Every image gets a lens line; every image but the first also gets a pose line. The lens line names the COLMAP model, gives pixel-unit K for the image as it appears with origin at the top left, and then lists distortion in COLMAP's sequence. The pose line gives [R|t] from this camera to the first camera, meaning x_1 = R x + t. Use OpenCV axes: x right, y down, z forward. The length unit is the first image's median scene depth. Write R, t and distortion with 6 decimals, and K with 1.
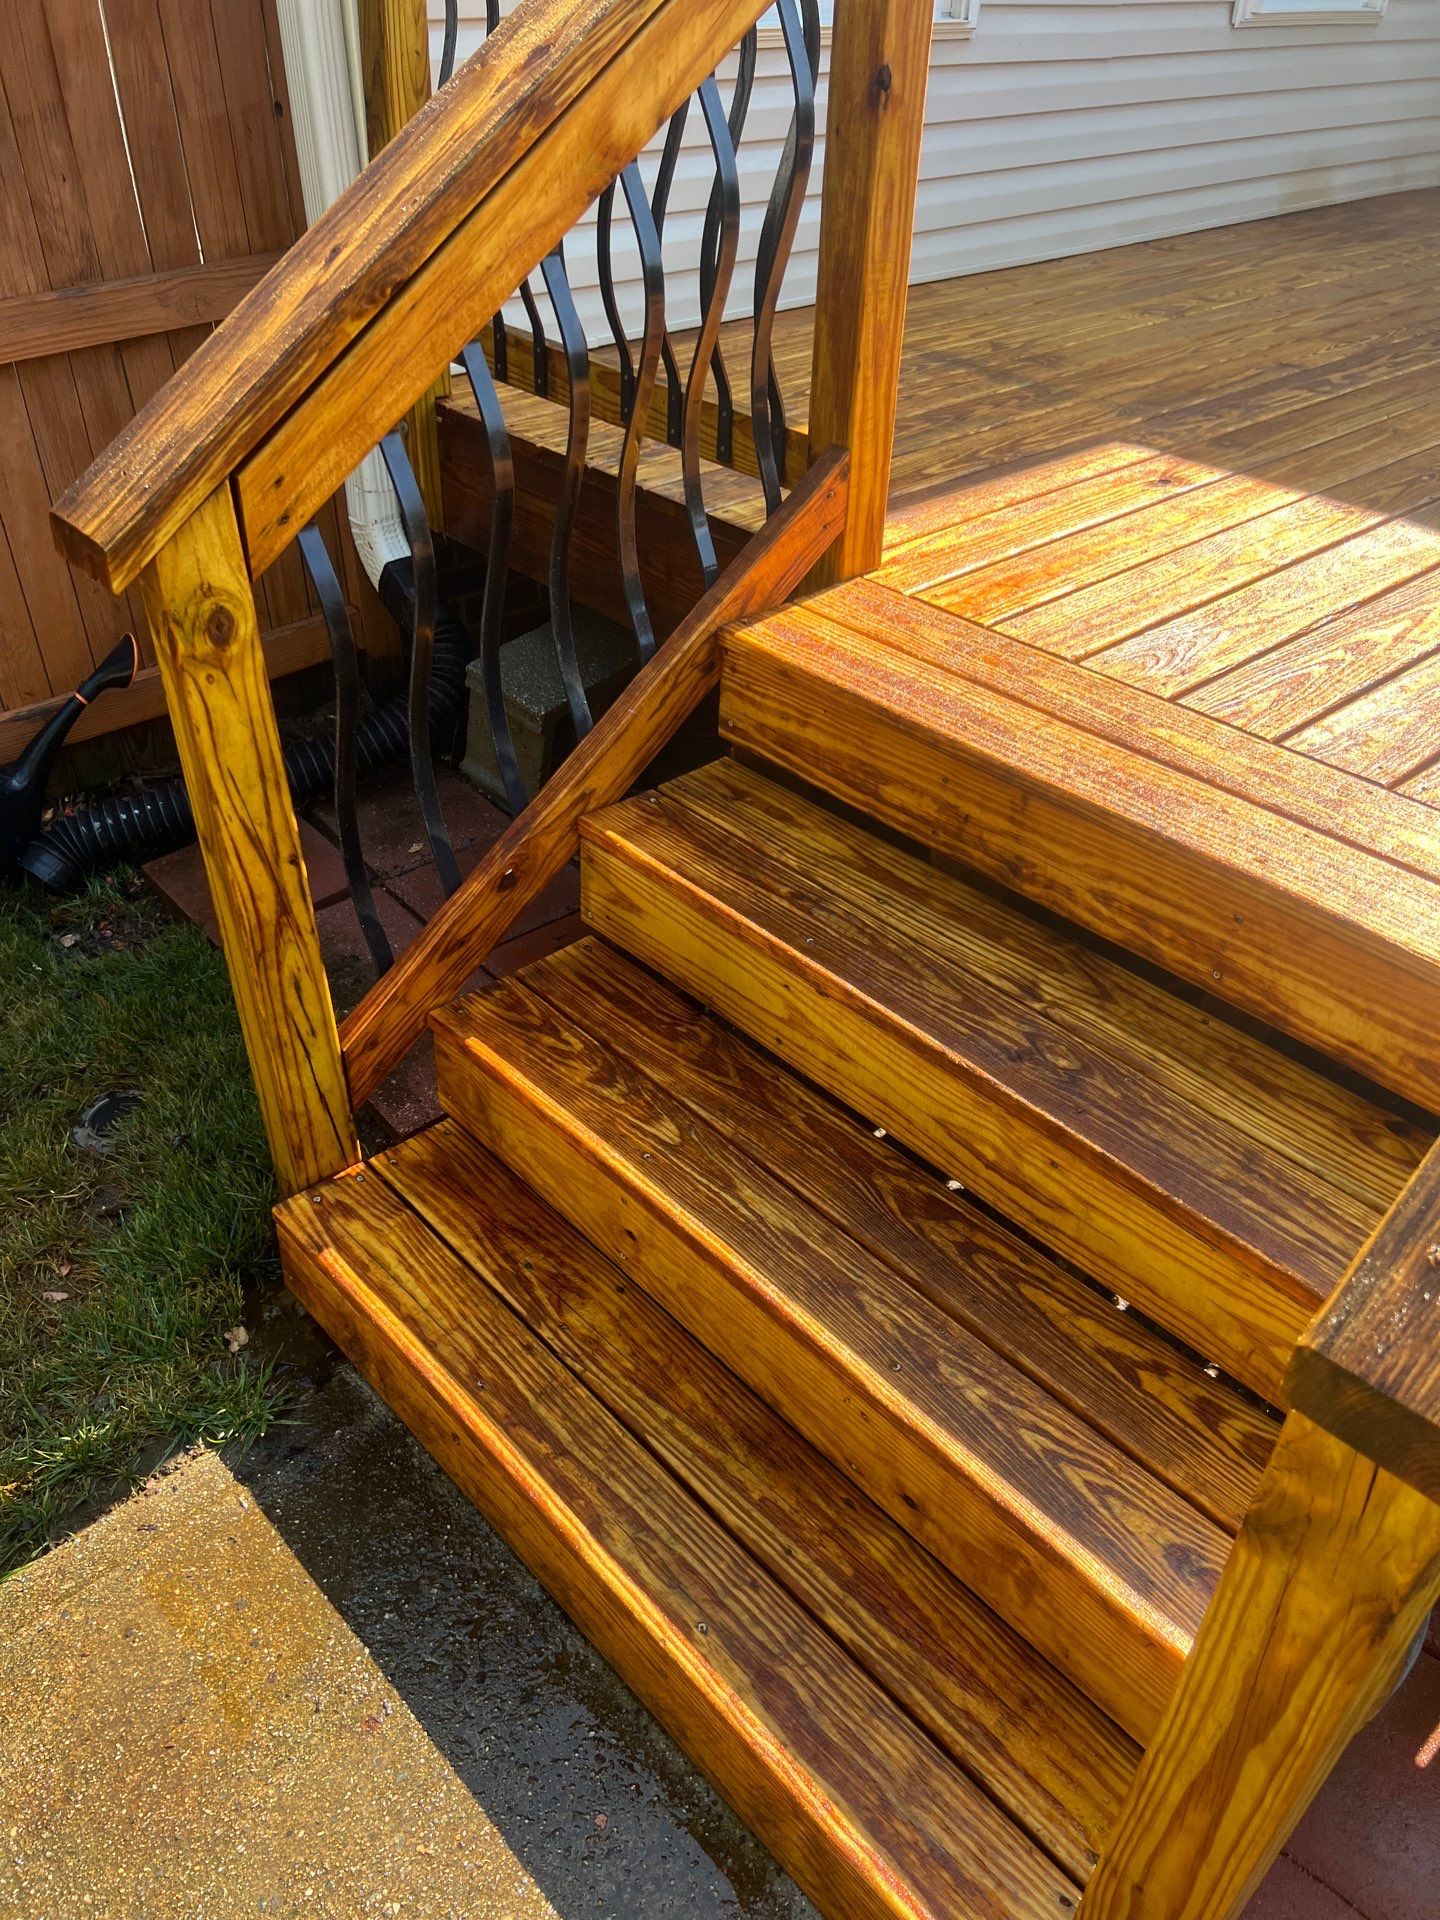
lens RADIAL K [[1424.1, 0, 720.0], [0, 1424.1, 960.0], [0, 0, 1]] dist [0.000667, -0.004238]
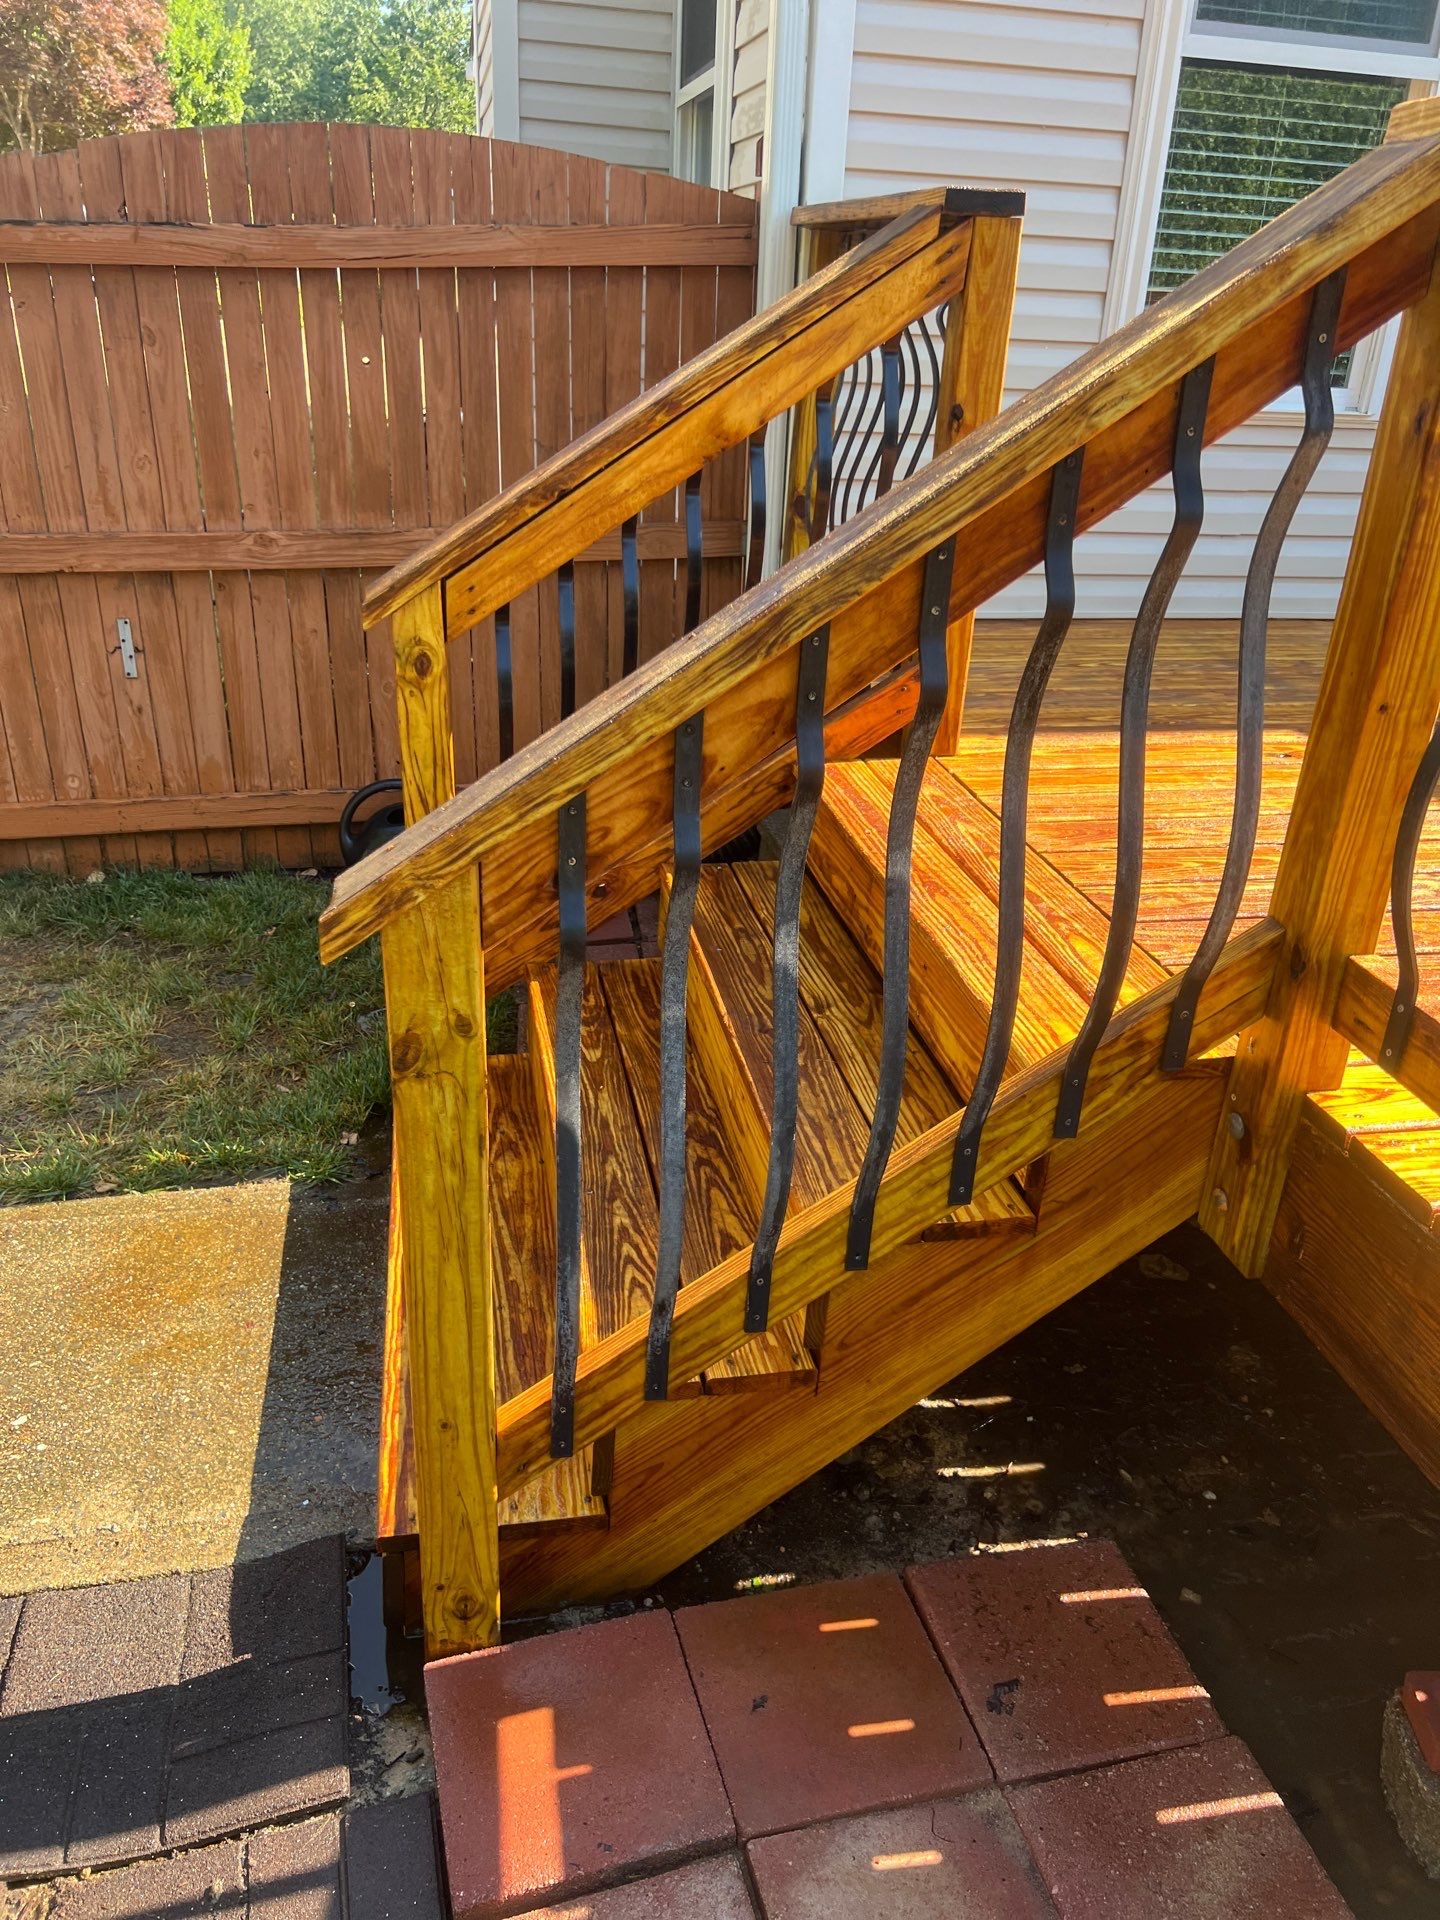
lens RADIAL K [[1367.8, 0, 727.3], [0, 1367.8, 948.8], [0, 0, 1]] dist [0.009095, -0.003813]
pose [[0.864958, 0.230246, -0.445909, 0.703716], [-0.321949, 0.936183, -0.141105, 0.181271], [0.384964, 0.265610, 0.883886, -0.200537]]
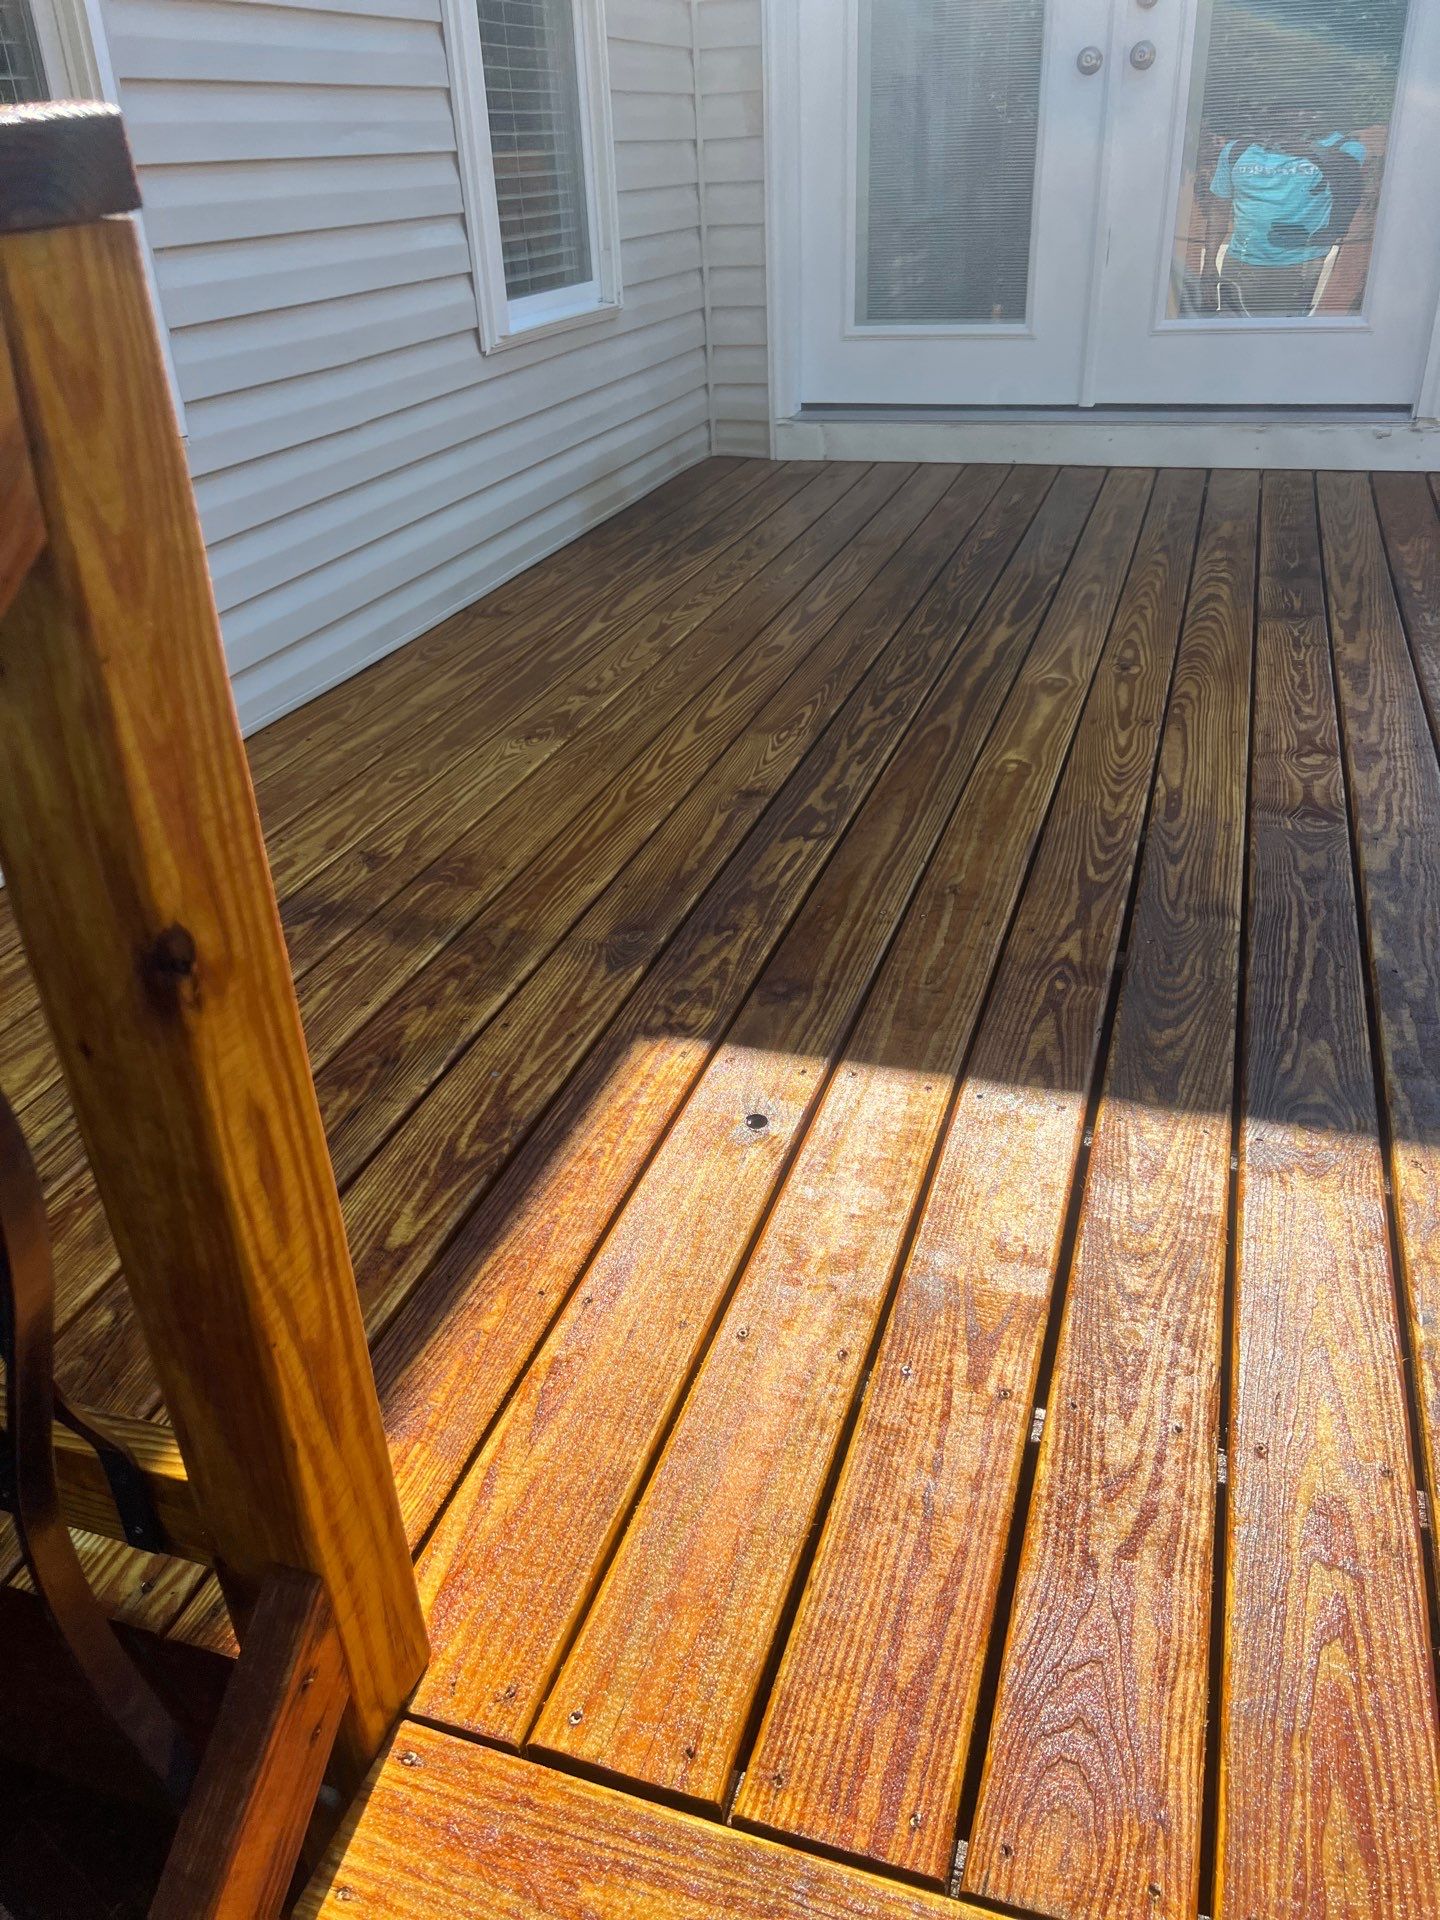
lens RADIAL K [[1443.3, 0, 720.0], [0, 1443.3, 960.0], [0, 0, 1]] dist [0.041729, -0.002814]
pose [[0.867174, -0.294788, 0.401385, 0.088748], [0.346393, 0.936113, -0.060858, -0.570530], [-0.357801, 0.191811, 0.913885, 0.611330]]
